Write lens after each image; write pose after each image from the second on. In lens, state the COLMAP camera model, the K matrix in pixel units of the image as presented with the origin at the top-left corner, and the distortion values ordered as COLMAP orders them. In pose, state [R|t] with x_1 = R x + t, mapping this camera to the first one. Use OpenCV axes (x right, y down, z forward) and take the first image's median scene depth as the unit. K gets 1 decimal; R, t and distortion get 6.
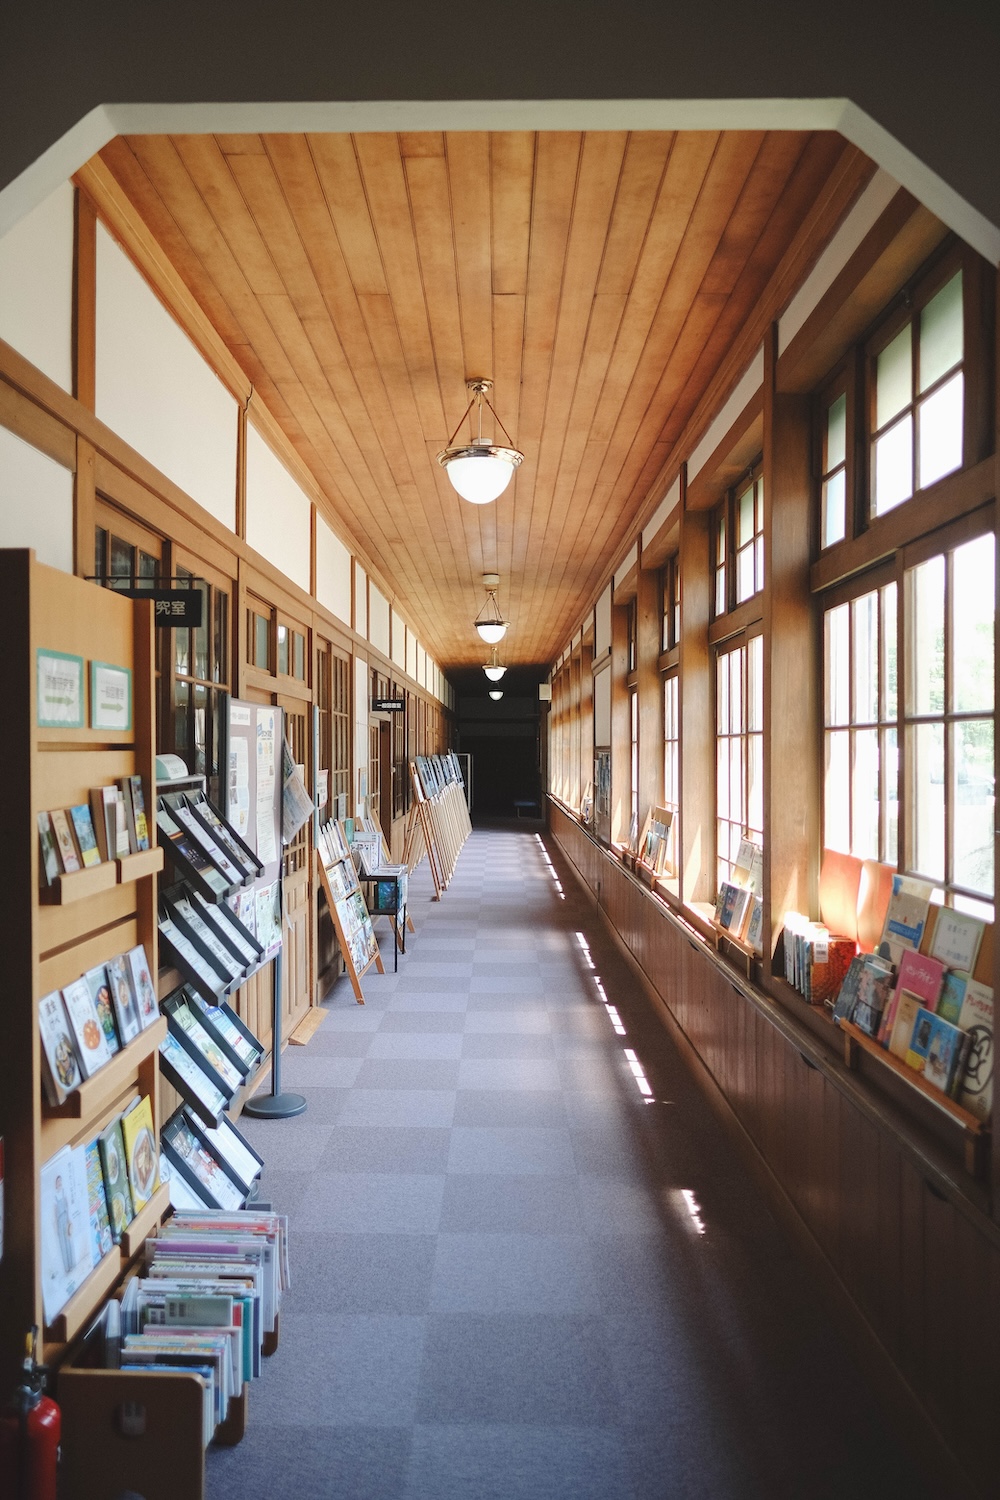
lens RADIAL K [[1039.8, 0, 500.6], [0, 1039.8, 737.7], [0, 0, 1]] dist [-0.013737, 0.003189]
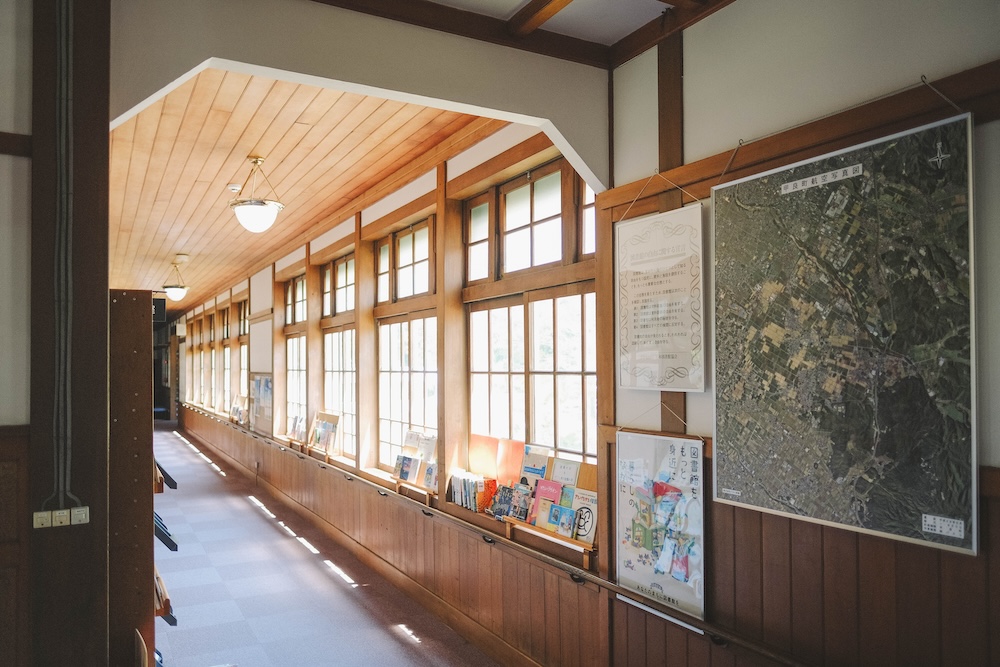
lens RADIAL K [[693.2, 0, 503.5], [0, 693.2, 342.9], [0, 0, 1]] dist [-0.013737, 0.003189]
pose [[0.870289, 0.006627, 0.492497, -0.264846], [0.004076, 0.999778, -0.020655, -0.035318], [-0.492525, 0.019983, 0.870069, -0.160328]]
